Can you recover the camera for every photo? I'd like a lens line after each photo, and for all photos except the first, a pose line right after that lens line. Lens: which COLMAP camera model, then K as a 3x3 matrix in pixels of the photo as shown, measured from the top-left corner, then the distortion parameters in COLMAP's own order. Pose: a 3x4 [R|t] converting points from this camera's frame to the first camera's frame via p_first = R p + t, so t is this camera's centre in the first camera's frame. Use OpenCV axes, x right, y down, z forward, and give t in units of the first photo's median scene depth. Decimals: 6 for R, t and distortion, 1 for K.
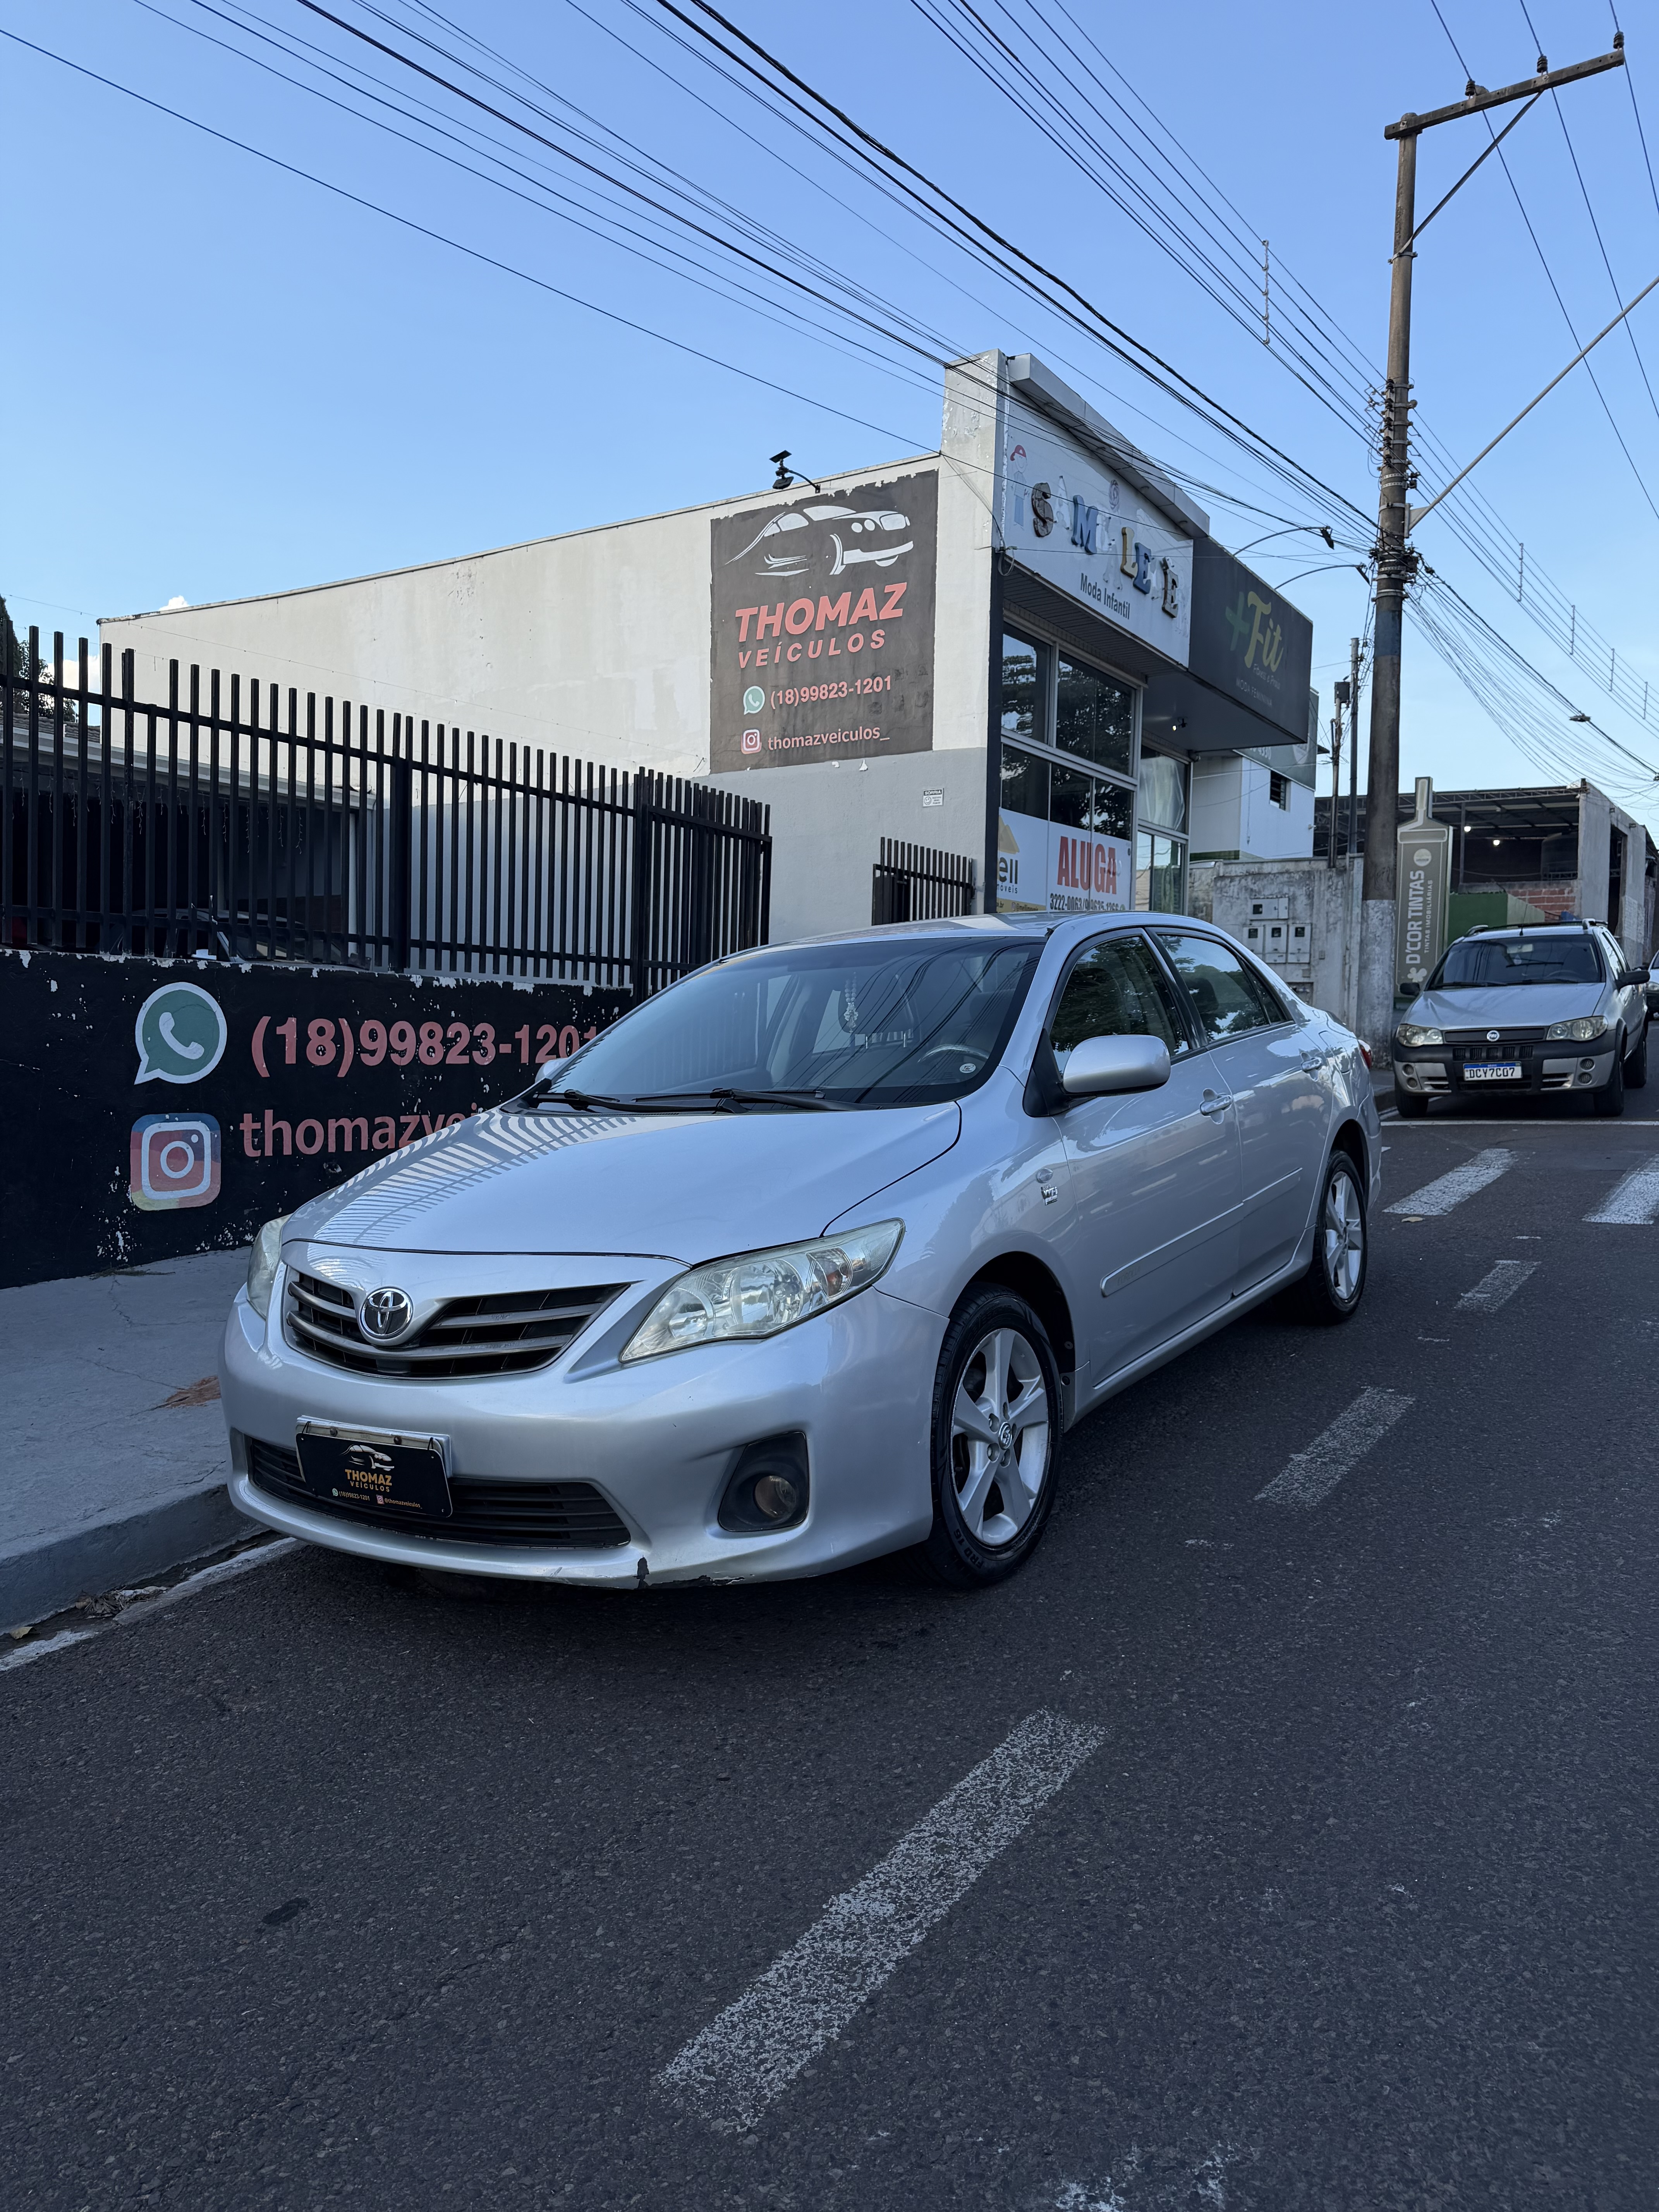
lens RADIAL K [[1552.1, 0, 829.5], [0, 1552.1, 1106.0], [0, 0, 1]] dist [0.099137, -0.139901]
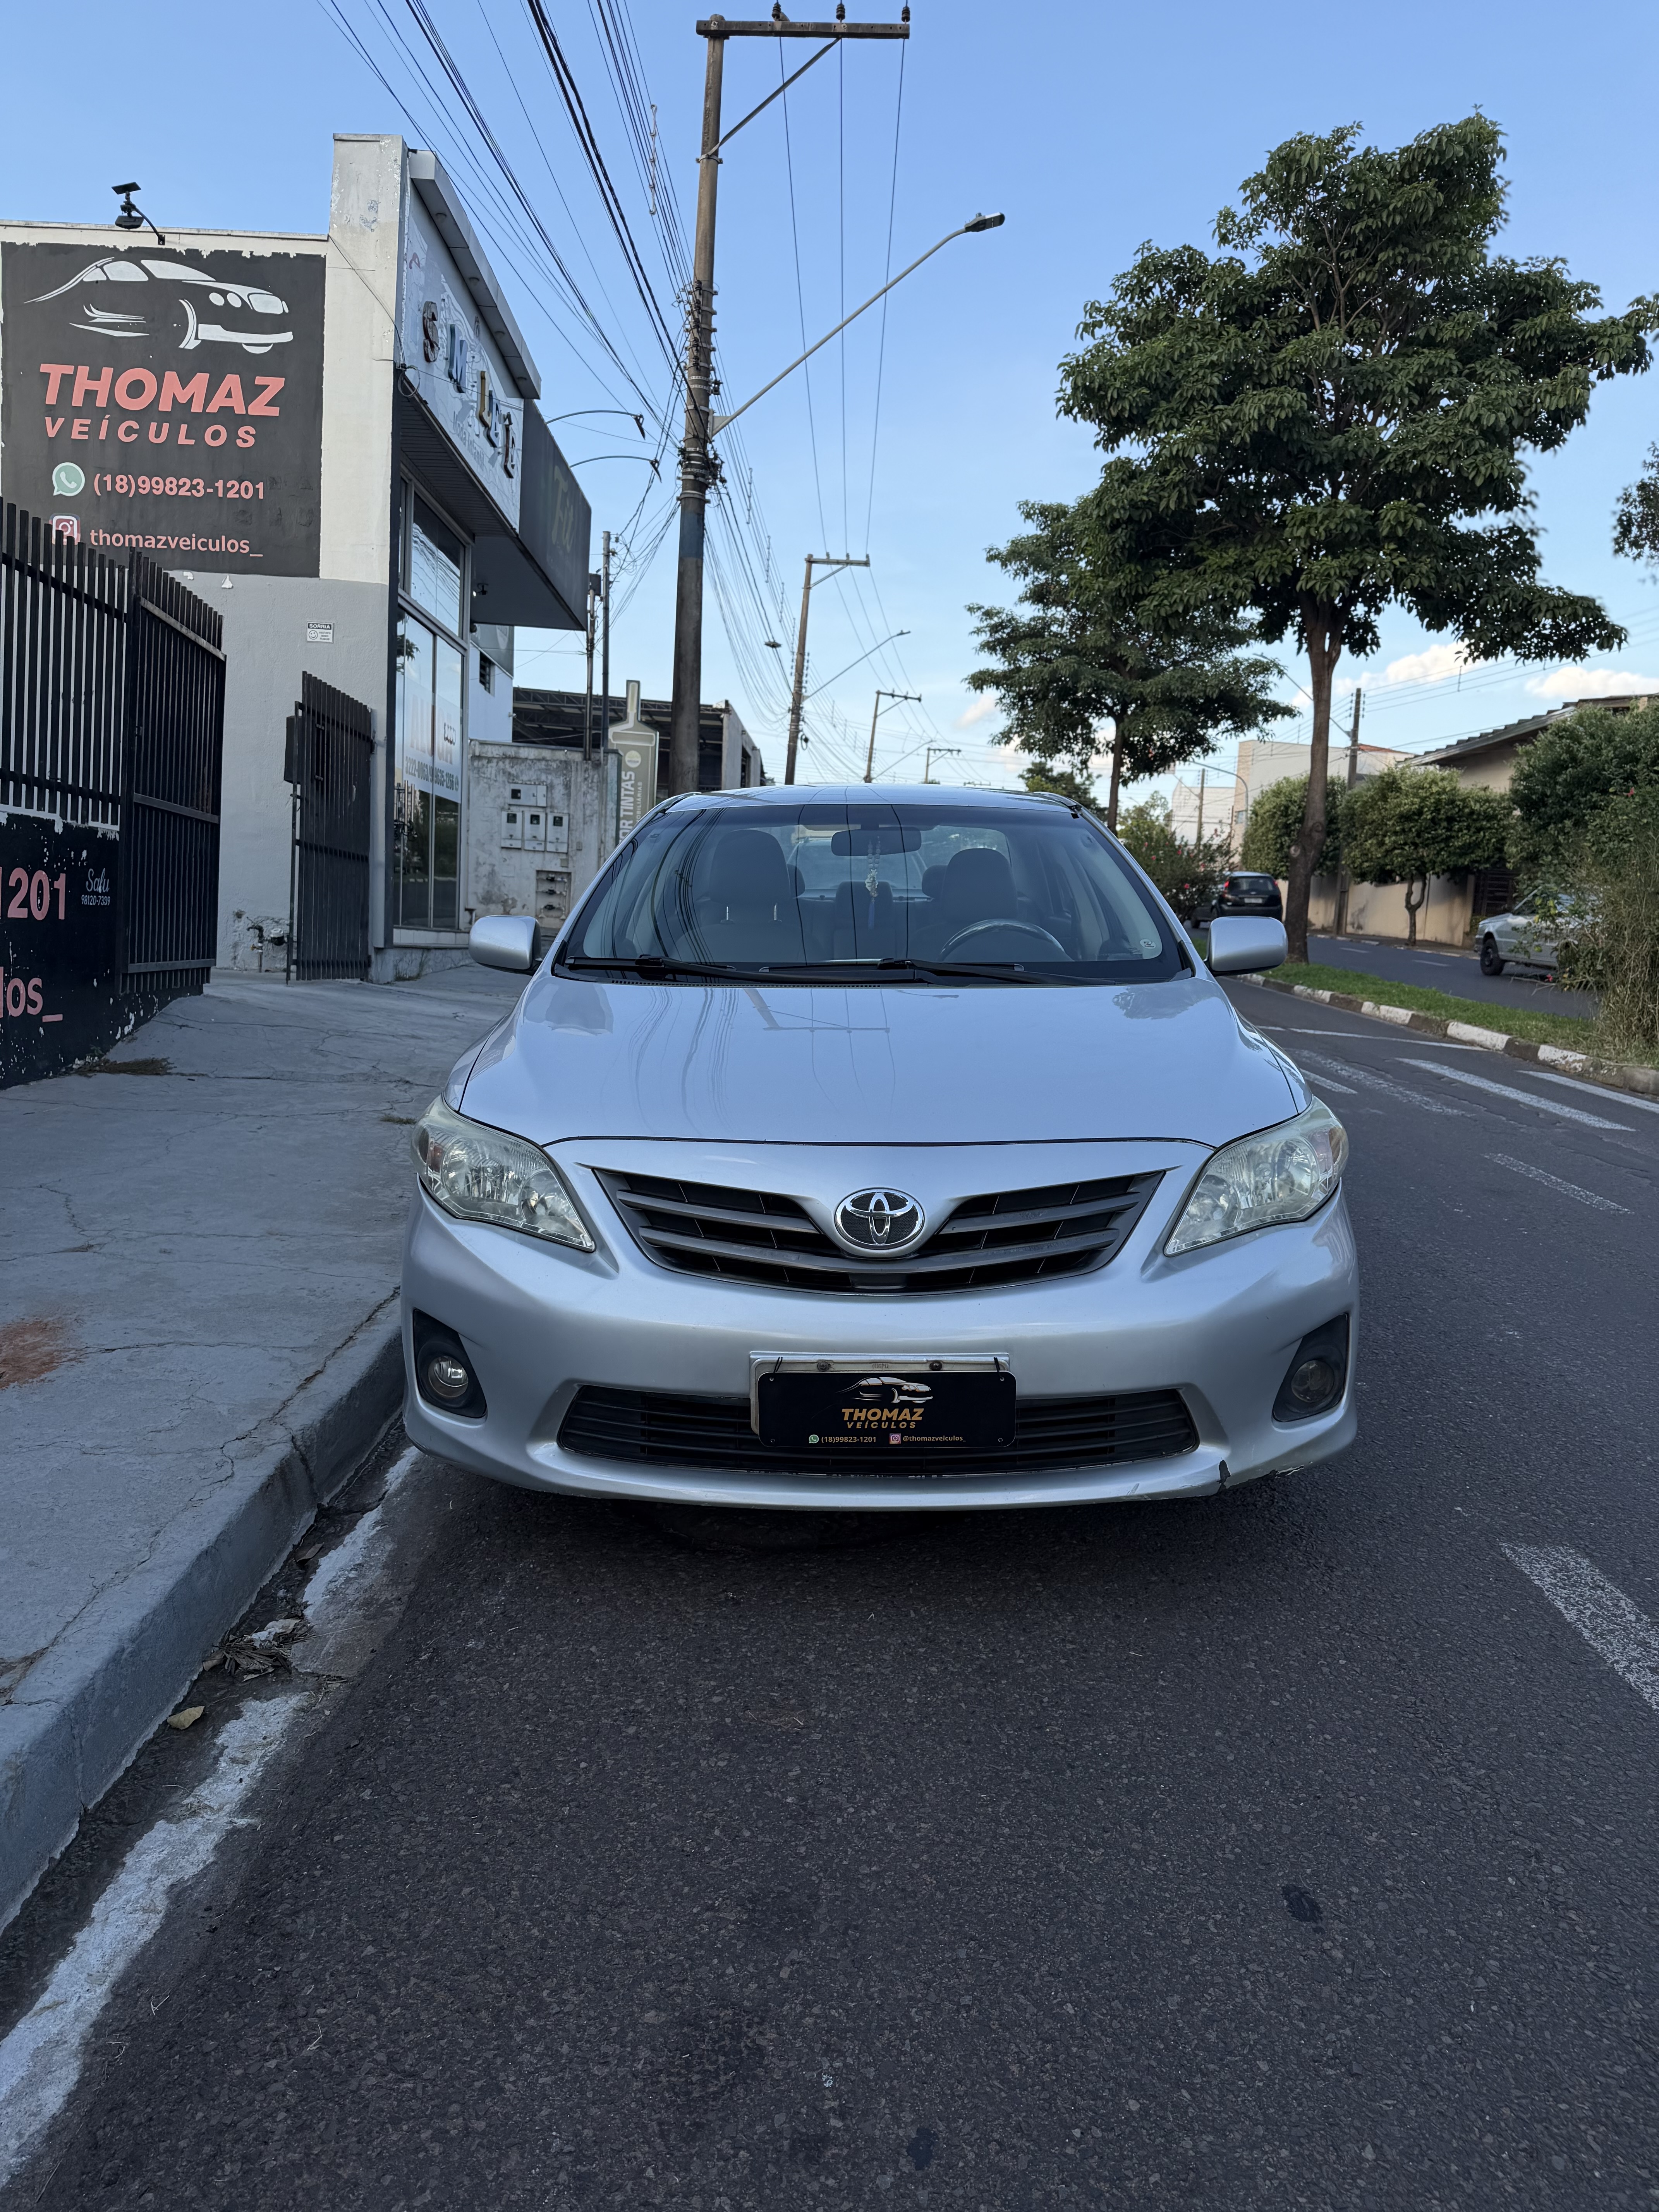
lens RADIAL K [[1579.2, 0, 833.4], [0, 1579.2, 1113.8], [0, 0, 1]] dist [0.005082, -0.012981]
pose [[0.841720, -0.022208, 0.539457, -0.176750], [-0.017875, 0.997460, 0.068953, 0.005445], [-0.539618, -0.067682, 0.839185, 0.077644]]
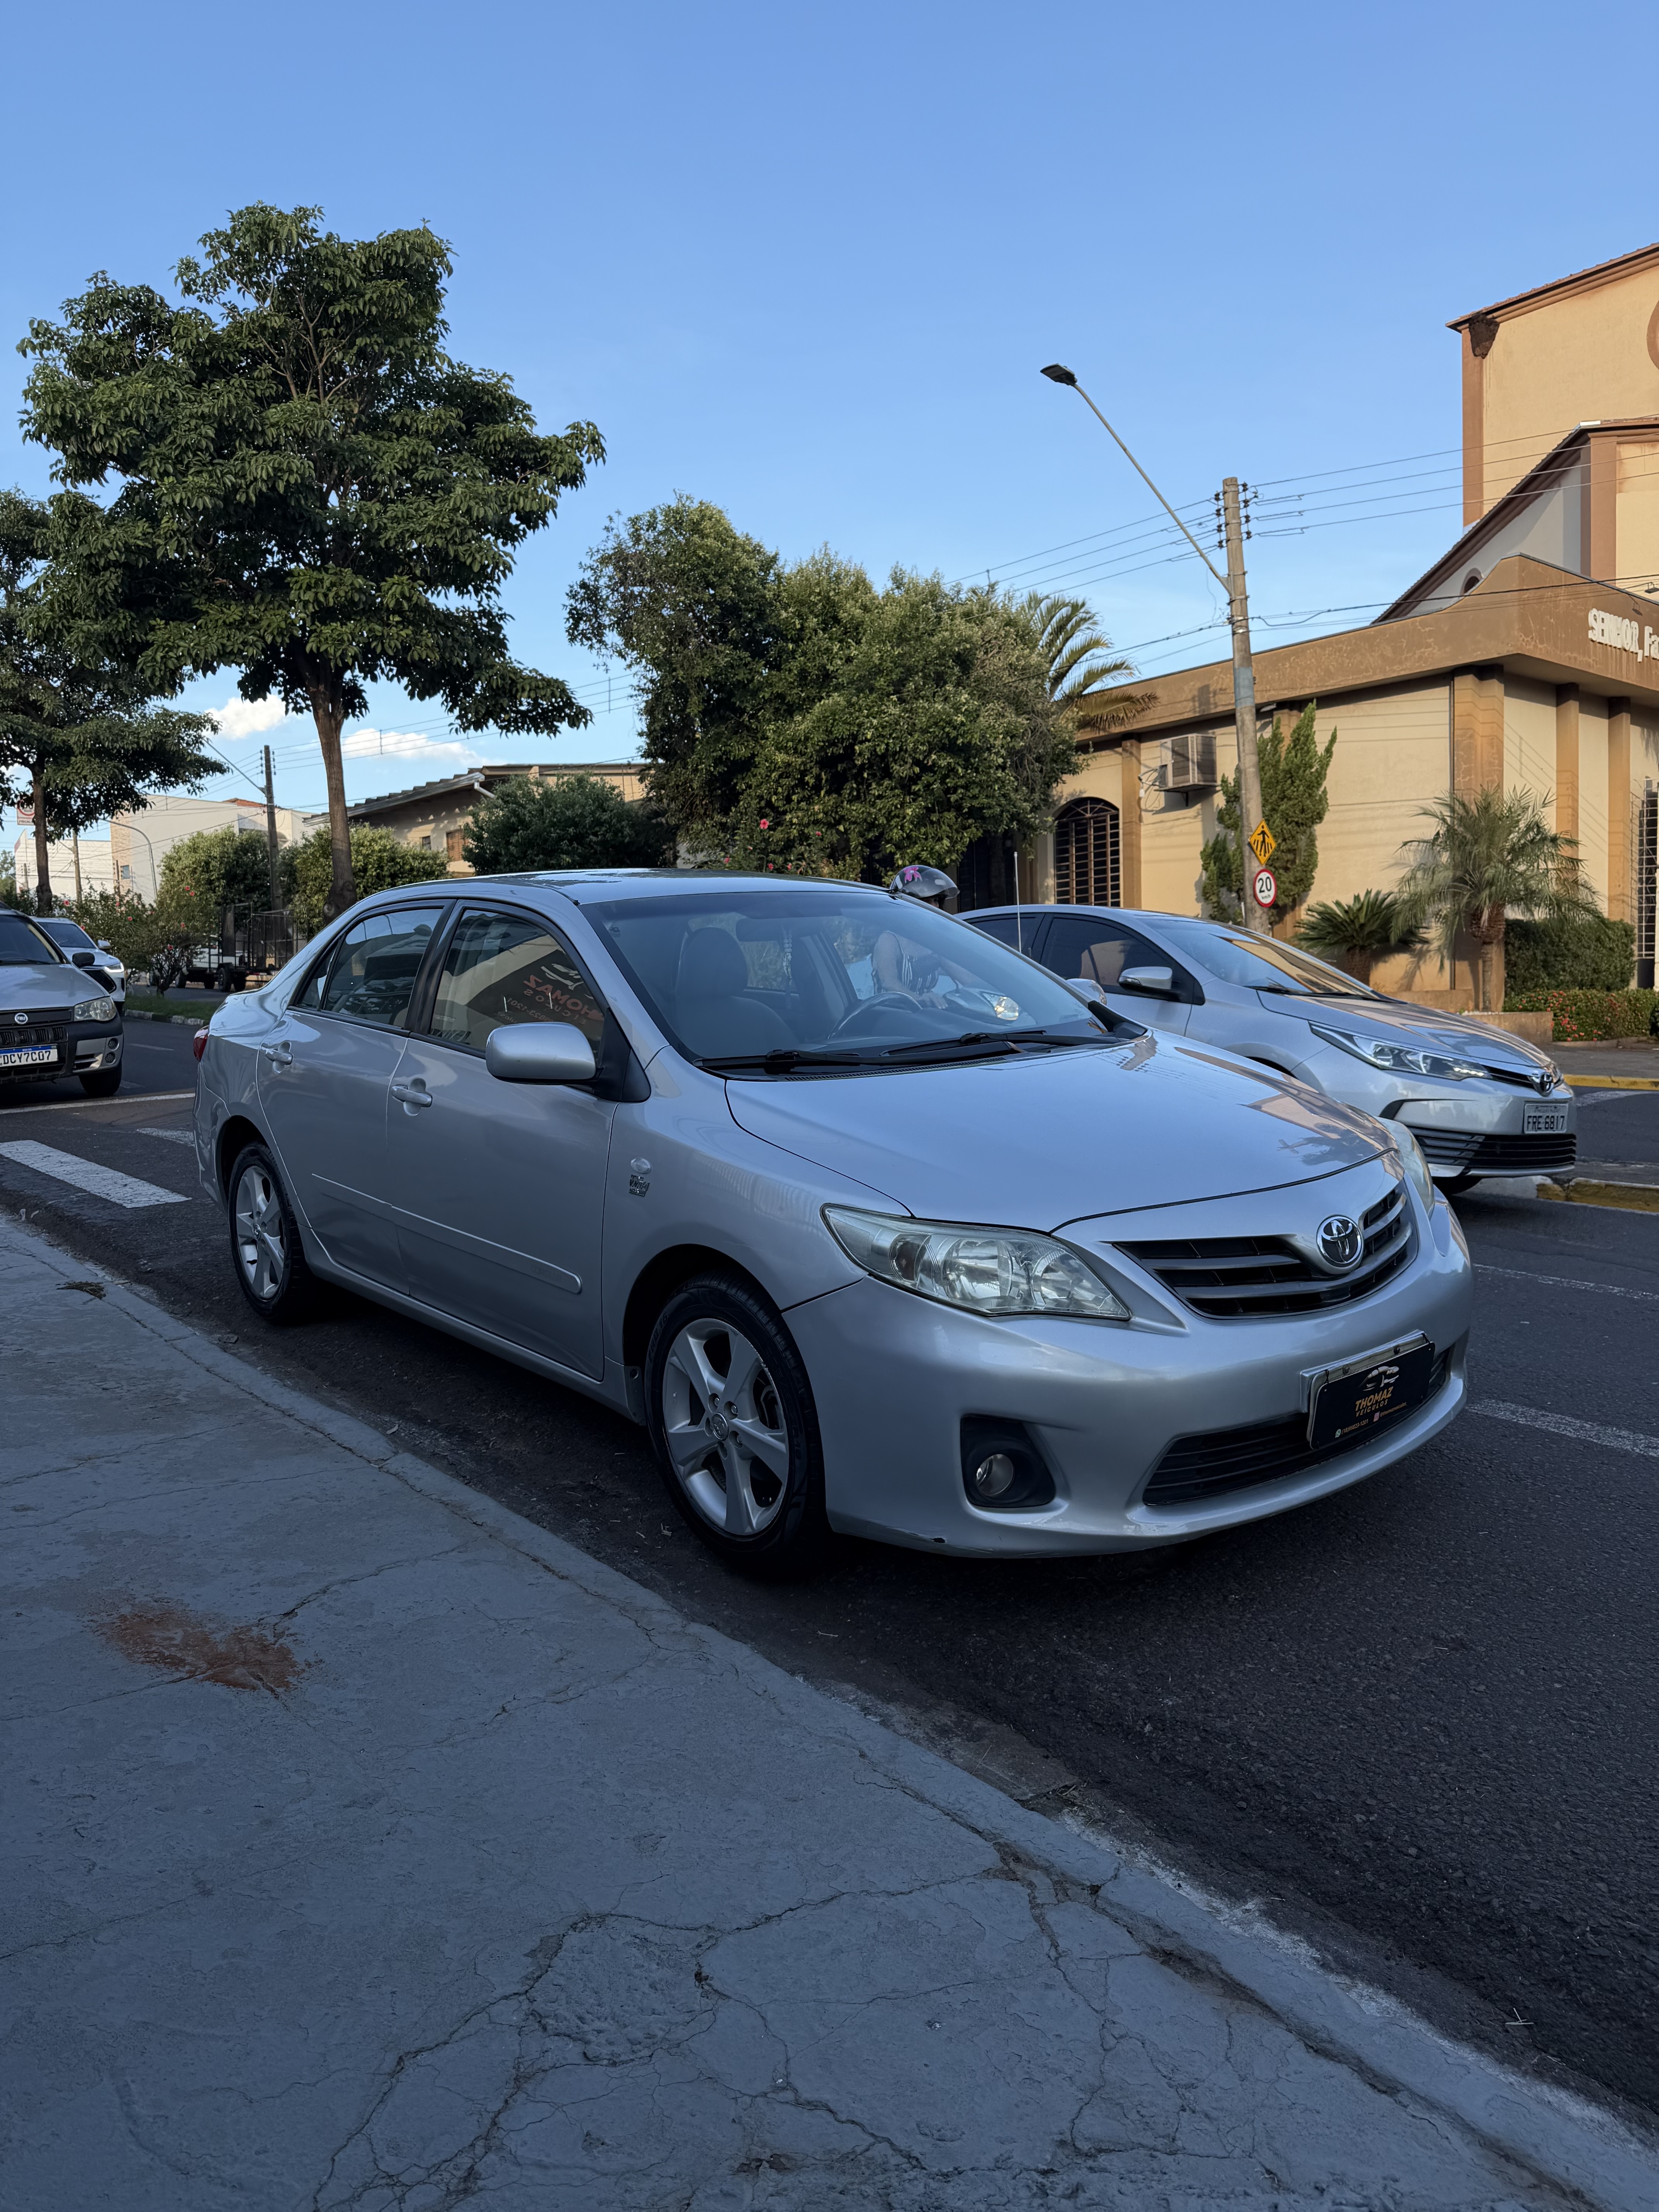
lens RADIAL K [[1566.1, 0, 832.5], [0, 1566.1, 1105.9], [0, 0, 1]] dist [0.024801, -0.027957]
pose [[0.296474, -0.072339, 0.952297, -0.315604], [0.072222, 0.995970, 0.053172, -0.007380], [-0.952306, 0.053013, 0.300503, 0.237959]]
